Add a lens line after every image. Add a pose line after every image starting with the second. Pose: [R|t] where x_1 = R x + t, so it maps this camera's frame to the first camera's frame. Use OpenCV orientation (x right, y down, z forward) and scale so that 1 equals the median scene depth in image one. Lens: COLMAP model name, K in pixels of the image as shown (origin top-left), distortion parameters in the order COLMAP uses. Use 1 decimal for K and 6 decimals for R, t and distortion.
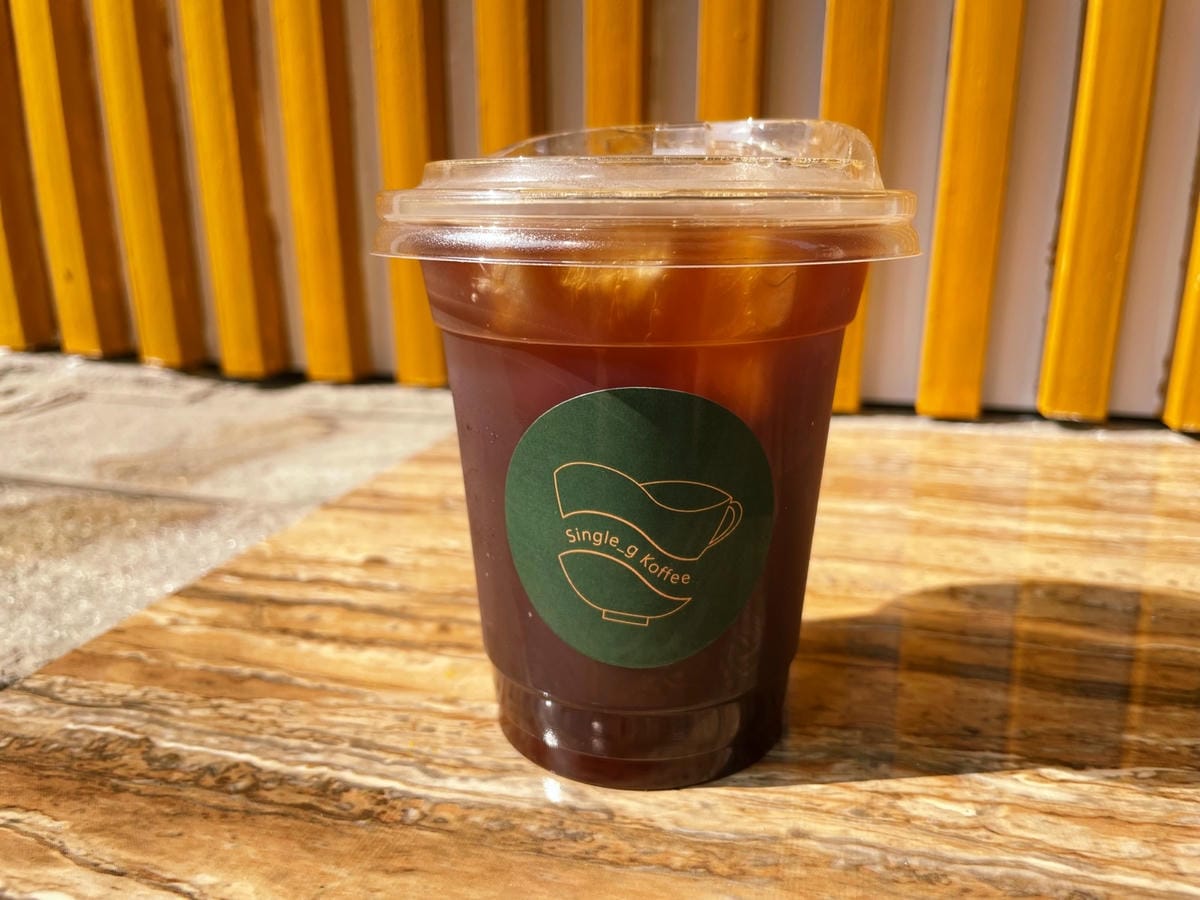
lens RADIAL K [[956.9, 0, 600.0], [0, 956.9, 450.0], [0, 0, 1]] dist [0.102449, -0.152677]
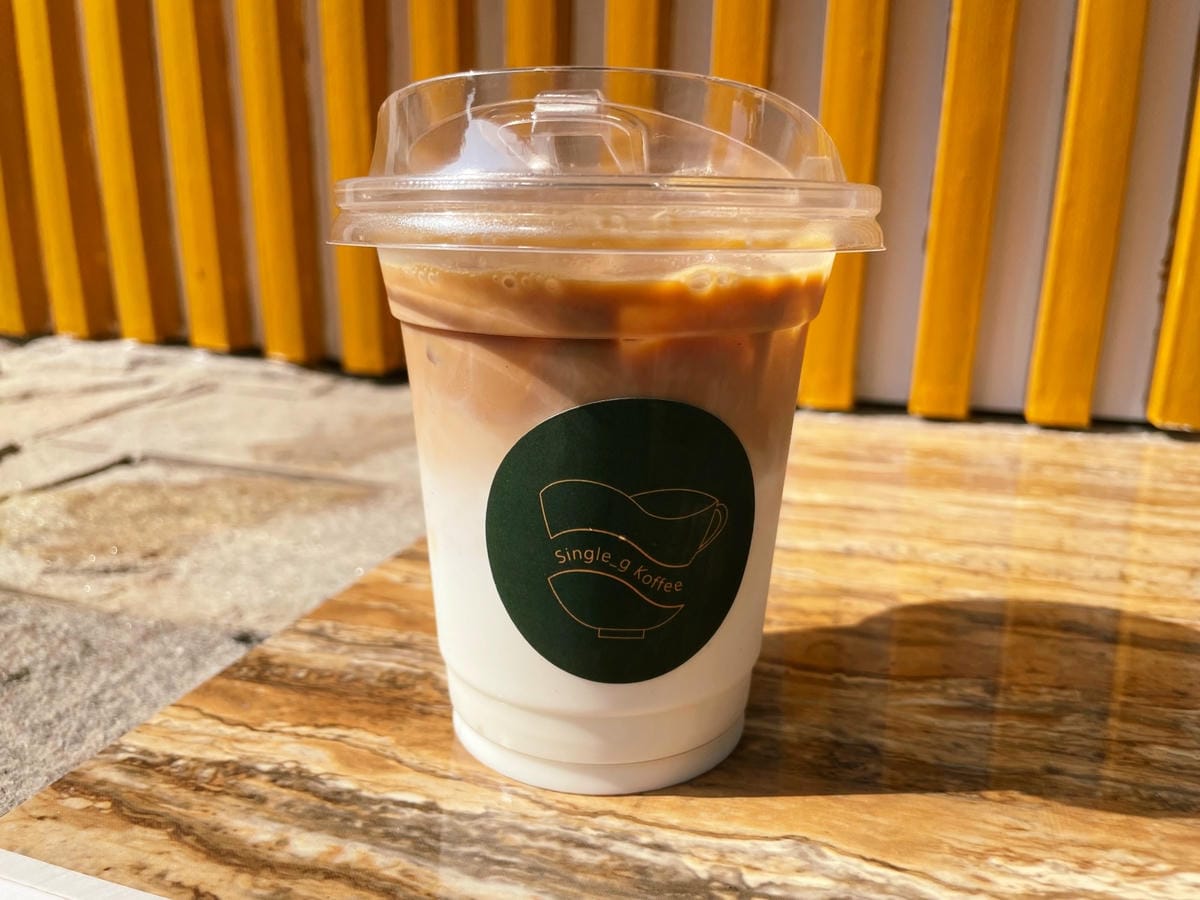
lens RADIAL K [[956.9, 0, 600.0], [0, 956.9, 450.0], [0, 0, 1]] dist [0.102449, -0.152677]
pose [[0.999315, 0.026413, -0.025937, -0.210472], [-0.026814, 0.999524, -0.015262, 0.043580], [0.025521, 0.015947, 0.999547, -0.092971]]
